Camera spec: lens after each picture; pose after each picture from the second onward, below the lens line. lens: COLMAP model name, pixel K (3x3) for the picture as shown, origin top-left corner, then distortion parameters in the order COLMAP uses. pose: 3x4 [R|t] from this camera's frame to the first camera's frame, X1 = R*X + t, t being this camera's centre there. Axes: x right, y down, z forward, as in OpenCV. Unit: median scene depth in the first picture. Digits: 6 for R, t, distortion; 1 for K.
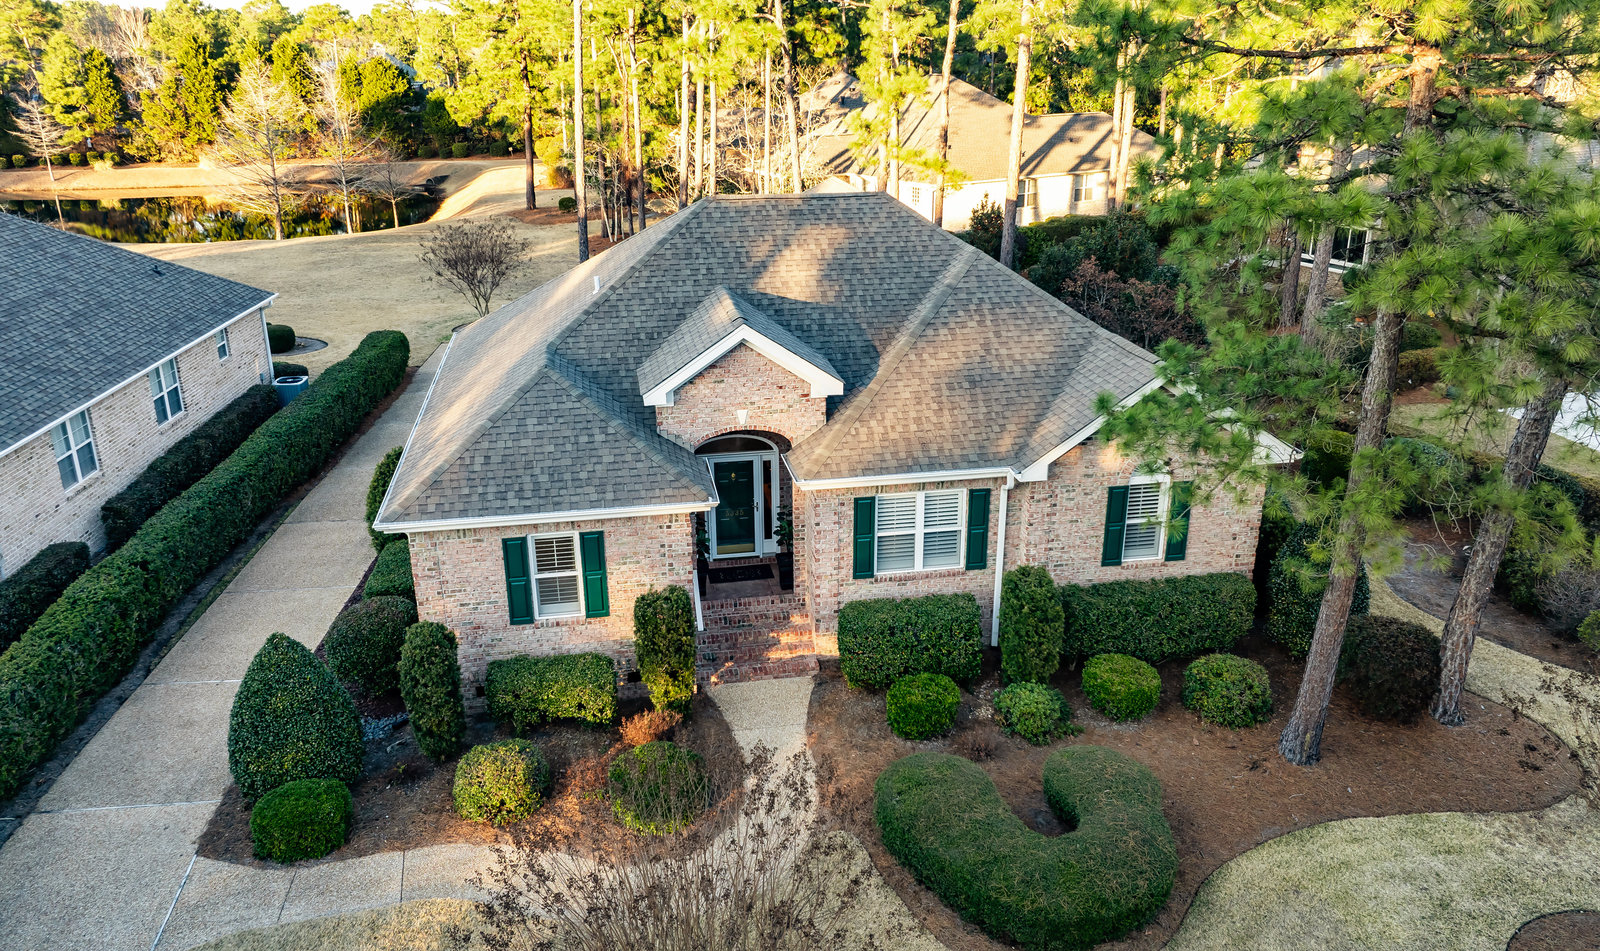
lens RADIAL K [[1175.6, 0, 792.9], [0, 1175.6, 473.0], [0, 0, 1]] dist [-0.028311, 0.032153]
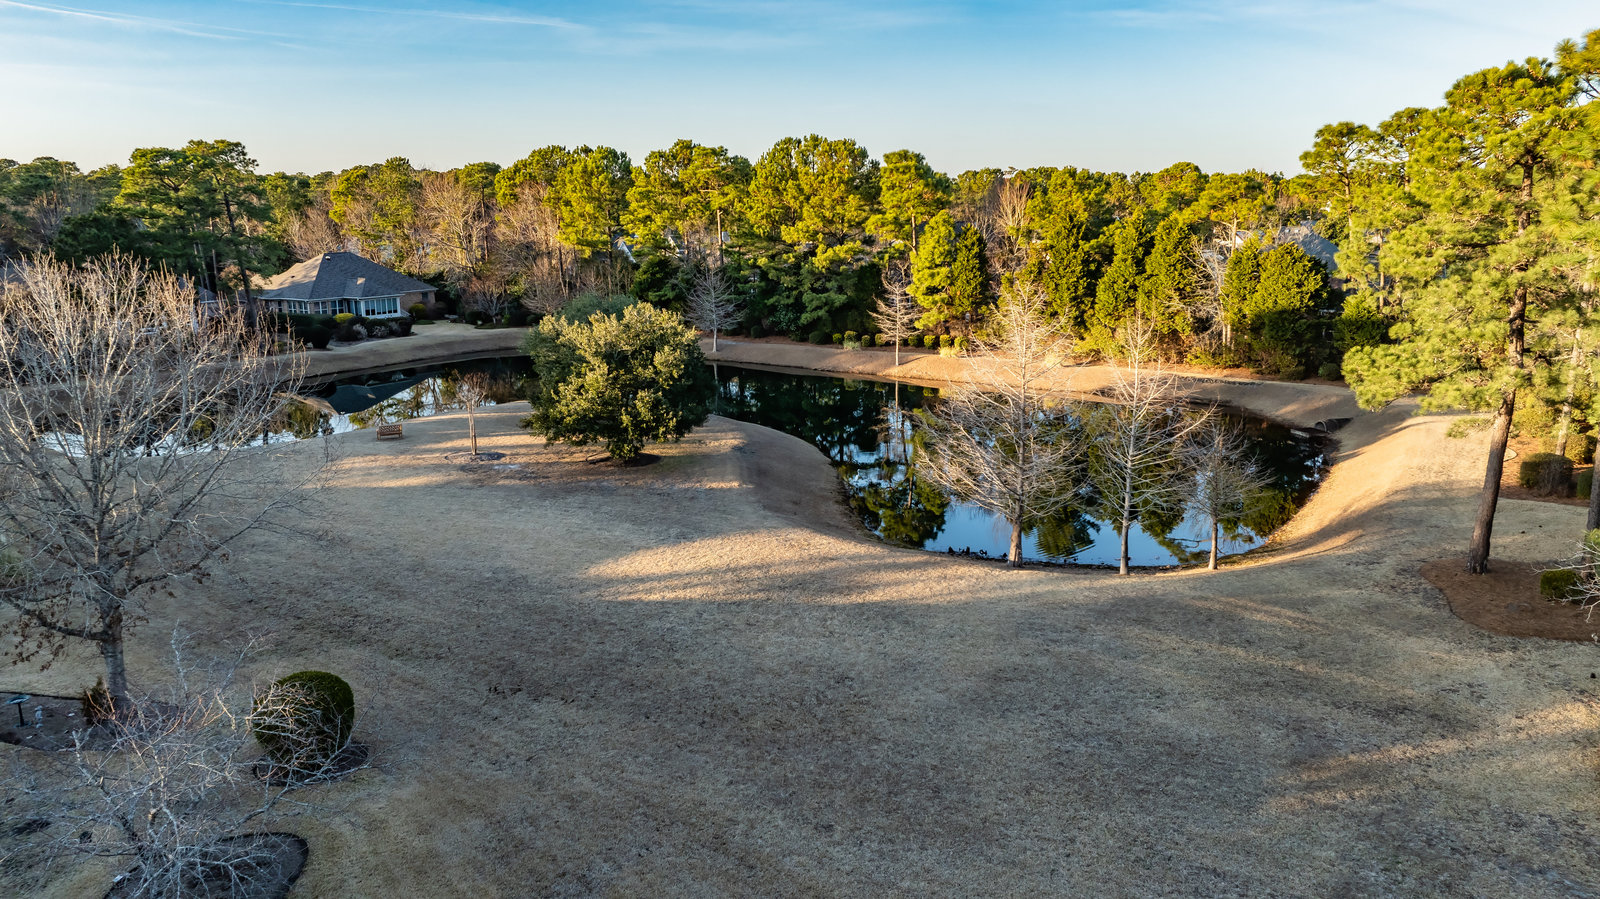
lens RADIAL K [[1134.8, 0, 800.0], [0, 1134.8, 449.5], [0, 0, 1]] dist [-0.019799, 0.006354]
pose [[0.724817, 0.148676, -0.672708, -0.441269], [-0.234902, 0.971259, -0.038438, -0.736064], [0.647659, 0.185881, 0.738909, 1.680464]]
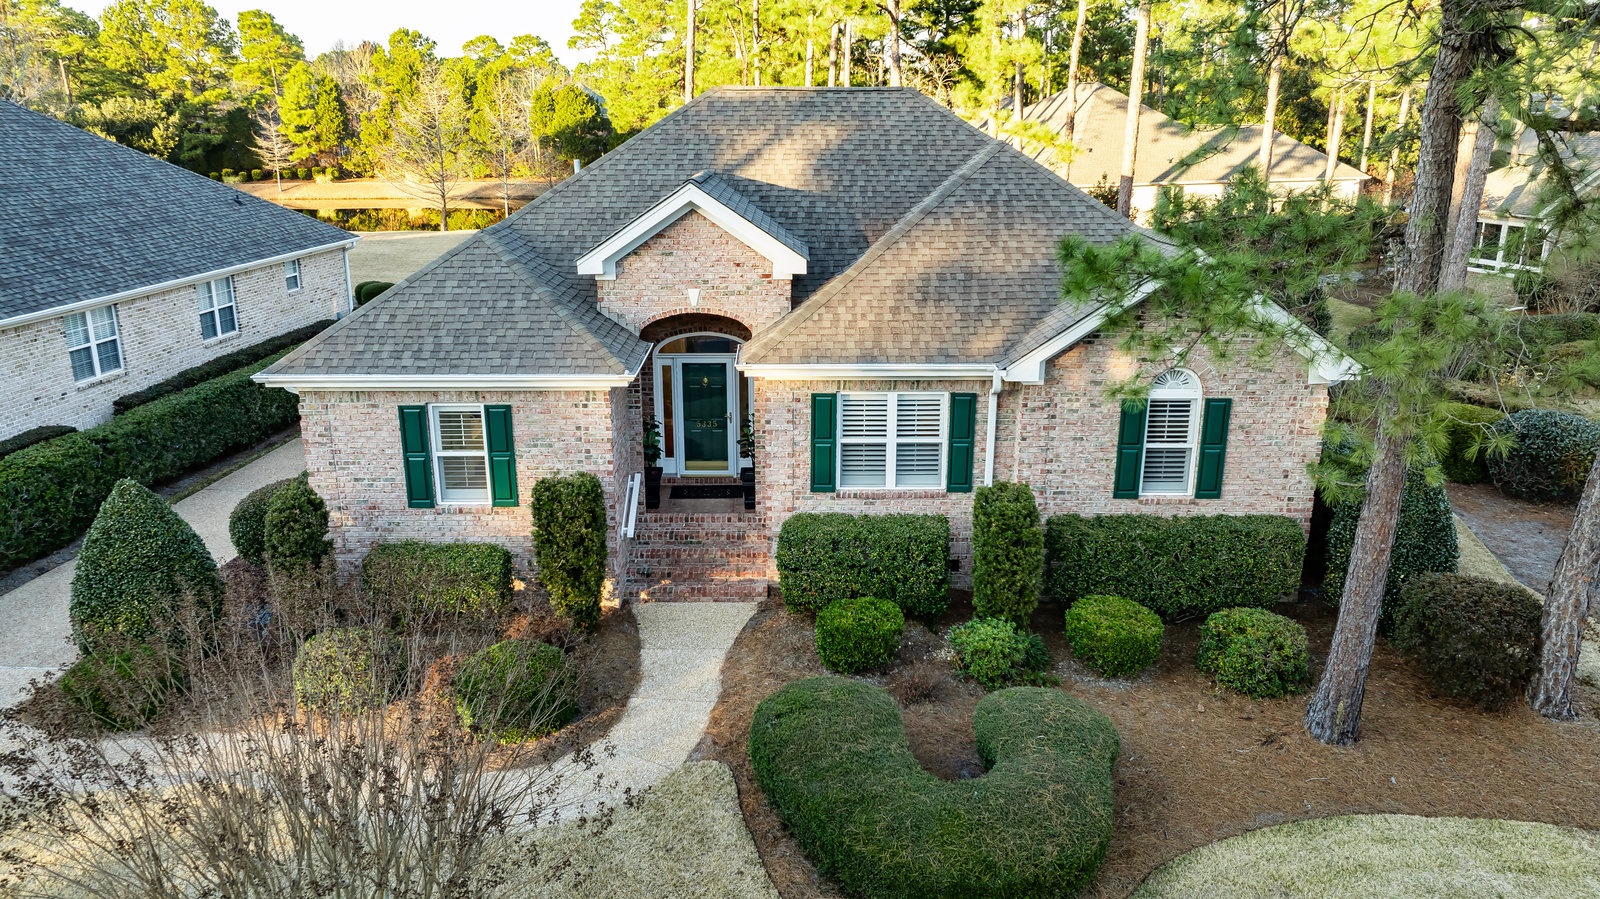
lens RADIAL K [[1134.8, 0, 800.0], [0, 1134.8, 449.5], [0, 0, 1]] dist [-0.019799, 0.006354]
pose [[0.986590, 0.055623, -0.153448, 0.169410], [-0.064455, 0.996502, -0.053194, 0.104350], [0.149953, 0.062371, 0.986724, 0.179773]]
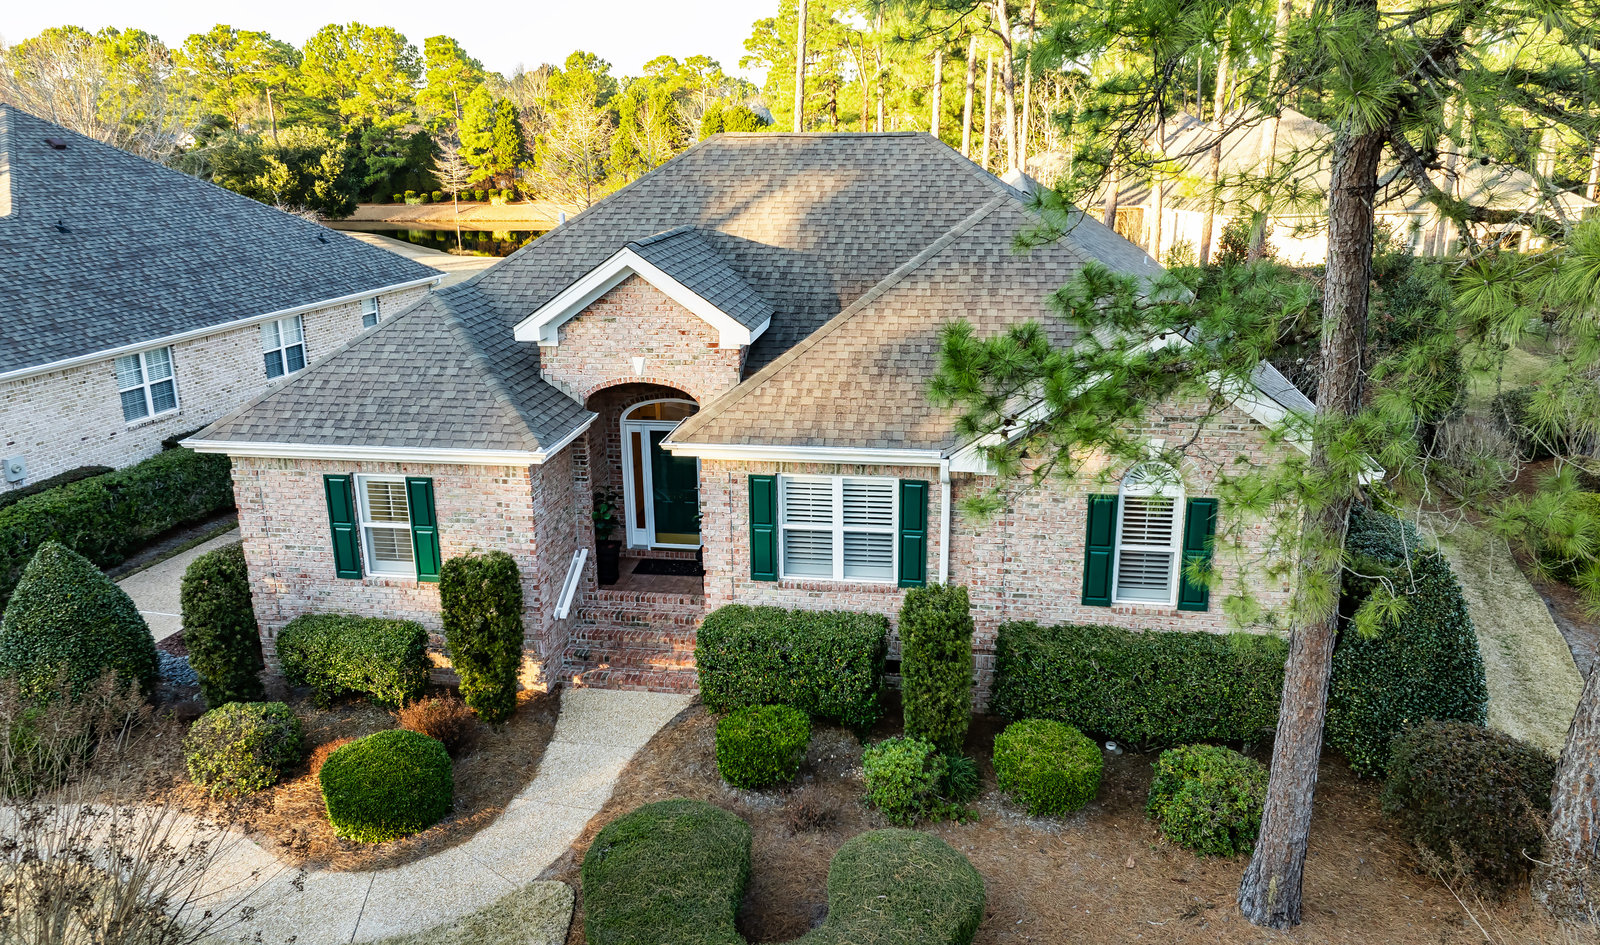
lens RADIAL K [[1171.1, 0, 817.3], [0, 1171.1, 472.0], [0, 0, 1]] dist [-0.019340, 0.003494]
pose [[0.949250, 0.089214, -0.301606, 0.326104], [-0.106706, 0.993404, -0.041992, 0.046551], [0.295870, 0.072044, 0.952508, 0.256685]]
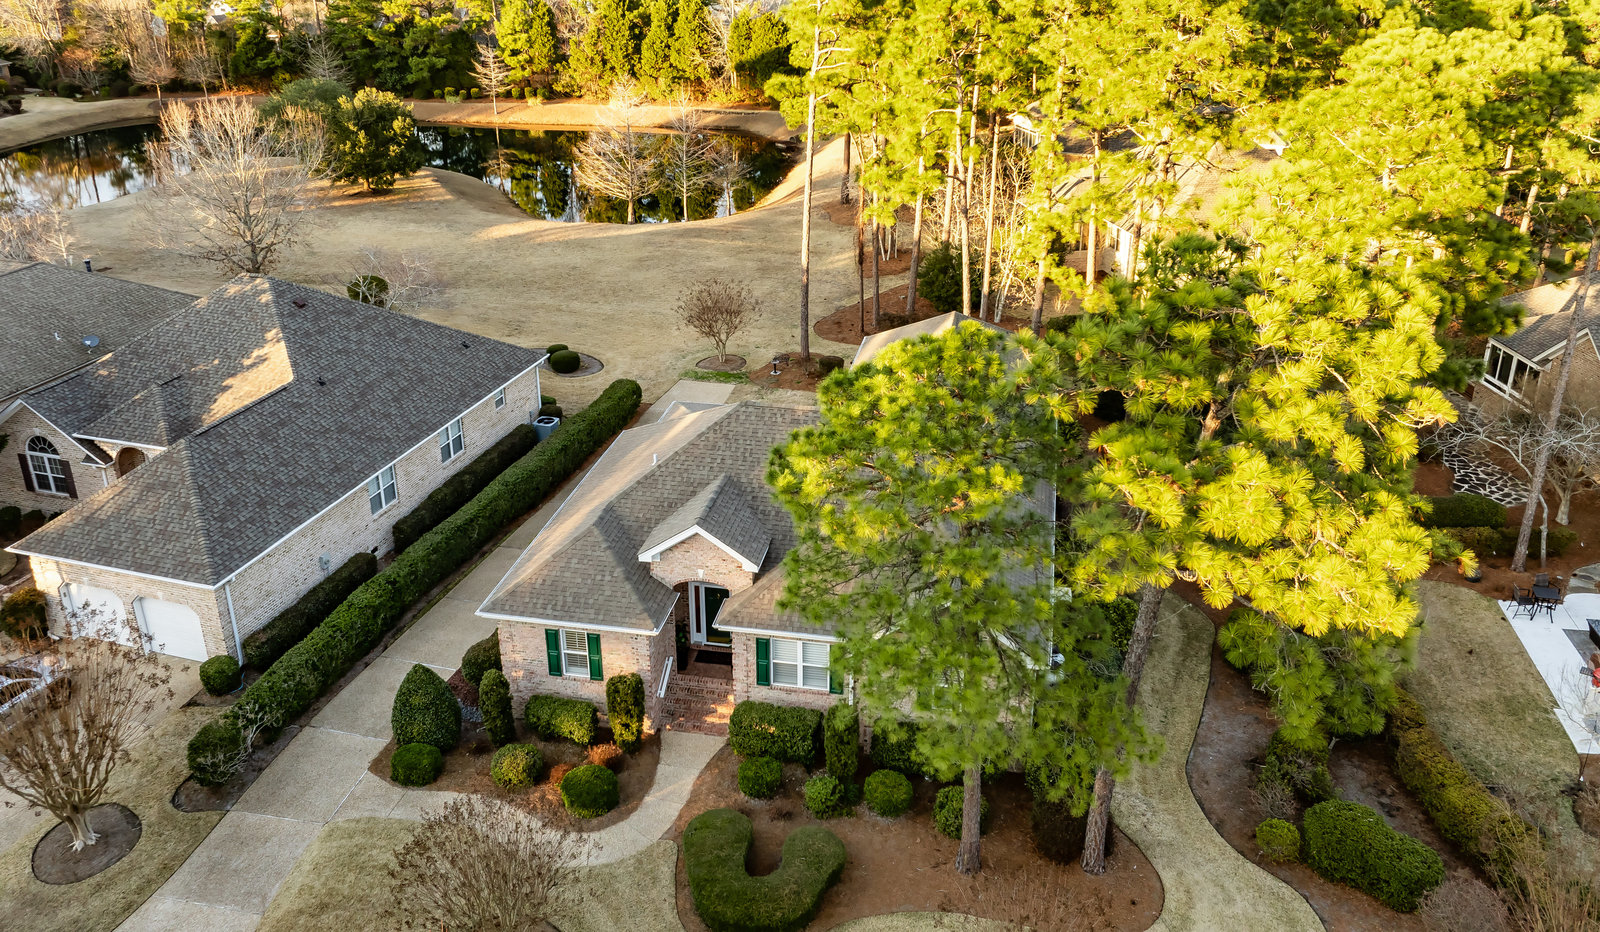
lens RADIAL K [[1265.0, 0, 792.3], [0, 1265.0, 419.1], [0, 0, 1]] dist [-0.012013, -0.000742]
pose [[0.932999, 0.140914, -0.331143, 0.610836], [-0.125053, 0.989759, 0.068840, -0.387585], [0.337452, -0.022817, 0.941066, -0.579187]]
